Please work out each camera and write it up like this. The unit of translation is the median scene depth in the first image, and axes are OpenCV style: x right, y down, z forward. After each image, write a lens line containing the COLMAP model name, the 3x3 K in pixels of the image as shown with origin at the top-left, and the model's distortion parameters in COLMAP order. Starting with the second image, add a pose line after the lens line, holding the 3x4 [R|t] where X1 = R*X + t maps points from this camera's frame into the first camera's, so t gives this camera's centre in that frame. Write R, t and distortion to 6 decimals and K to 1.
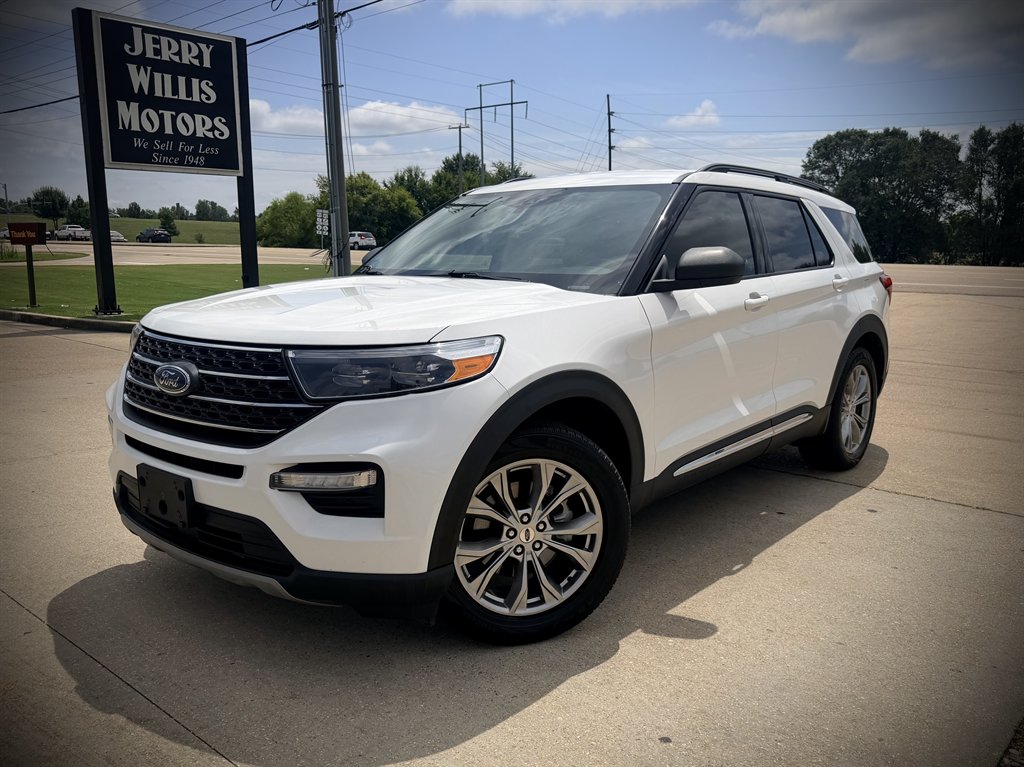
lens RADIAL K [[855.3, 0, 520.3], [0, 855.3, 403.9], [0, 0, 1]] dist [0.001079, 0.001894]
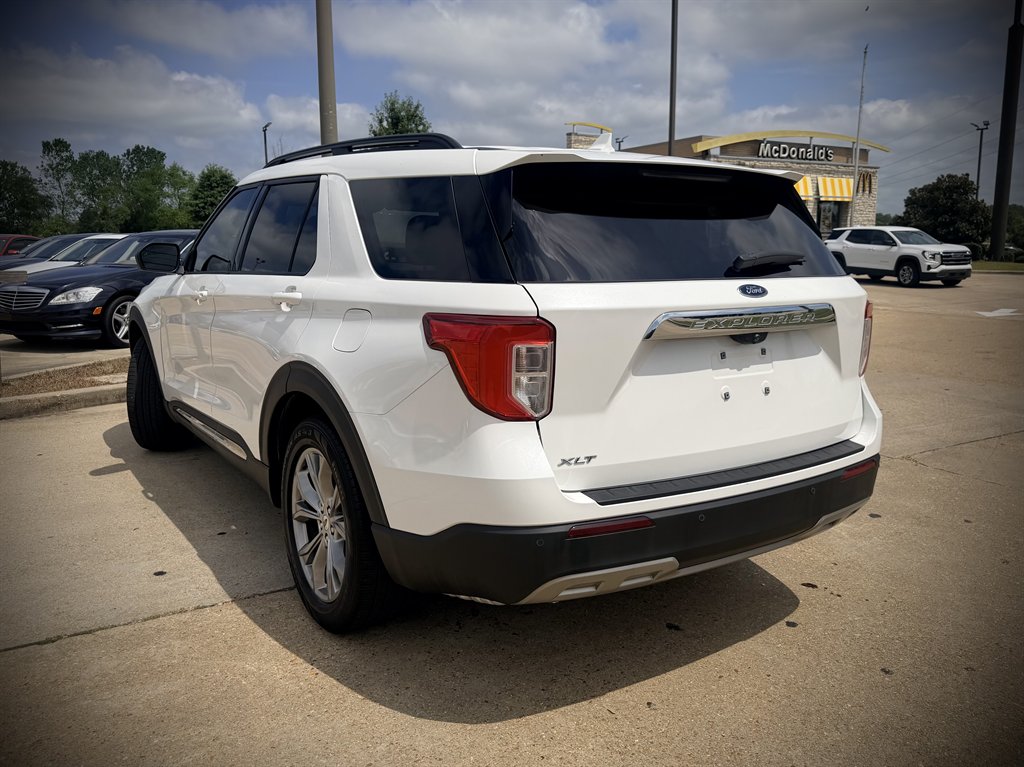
lens RADIAL K [[855.3, 0, 507.9], [0, 855.3, 391.7], [0, 0, 1]] dist [0.001079, 0.001894]
pose [[-0.303968, 0.155250, -0.939947, 0.322931], [-0.179573, 0.959610, 0.216569, -0.082779], [0.935605, 0.234619, -0.263812, 0.461268]]
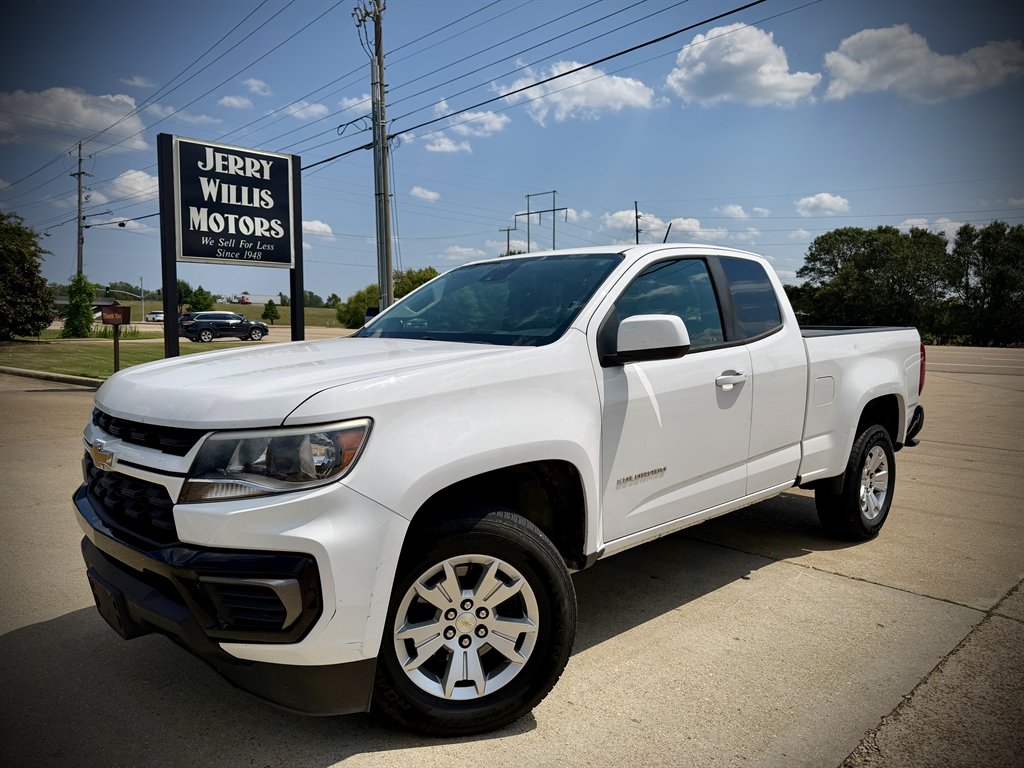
lens RADIAL K [[739.7, 0, 512.2], [0, 739.7, 386.0], [0, 0, 1]] dist [0.019781, -0.032216]
pose [[0.996566, 0.008847, -0.082331, 0.064925], [-0.017461, 0.994372, -0.104498, -0.001616], [0.080943, 0.105576, 0.991111, 0.024718]]
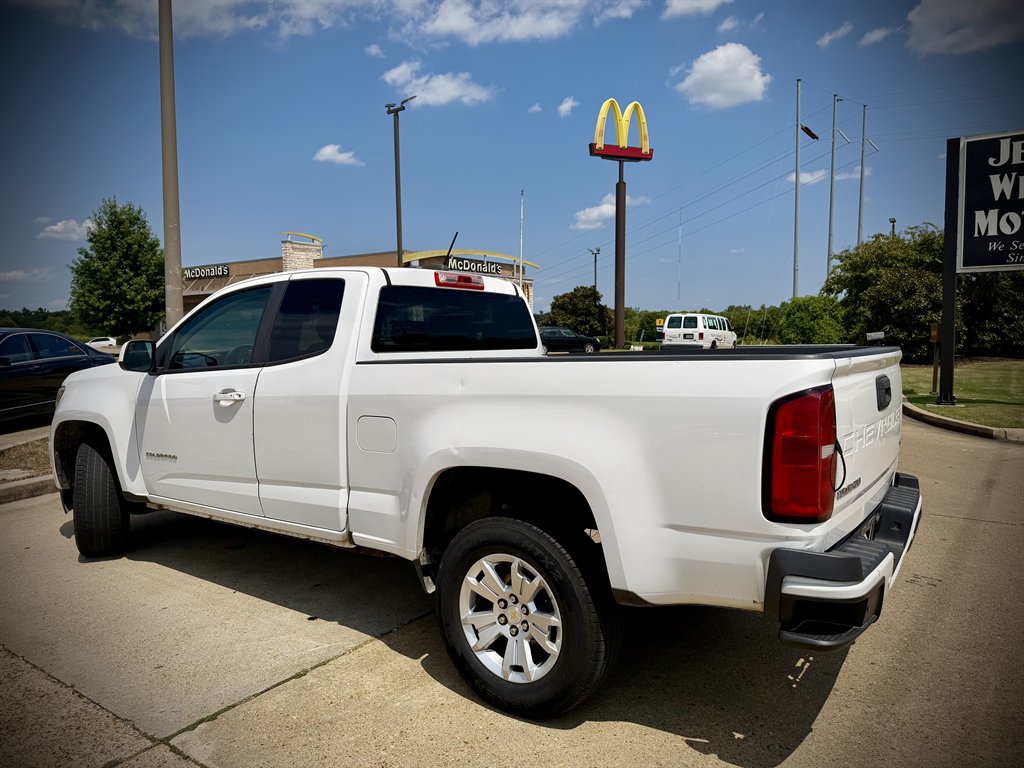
lens RADIAL K [[739.7, 0, 513.3], [0, 739.7, 379.4], [0, 0, 1]] dist [0.019781, -0.032216]
pose [[0.090368, 0.050057, -0.994650, 0.388286], [-0.182007, 0.982746, 0.032922, -0.063687], [0.979136, 0.178058, 0.097919, 0.342153]]
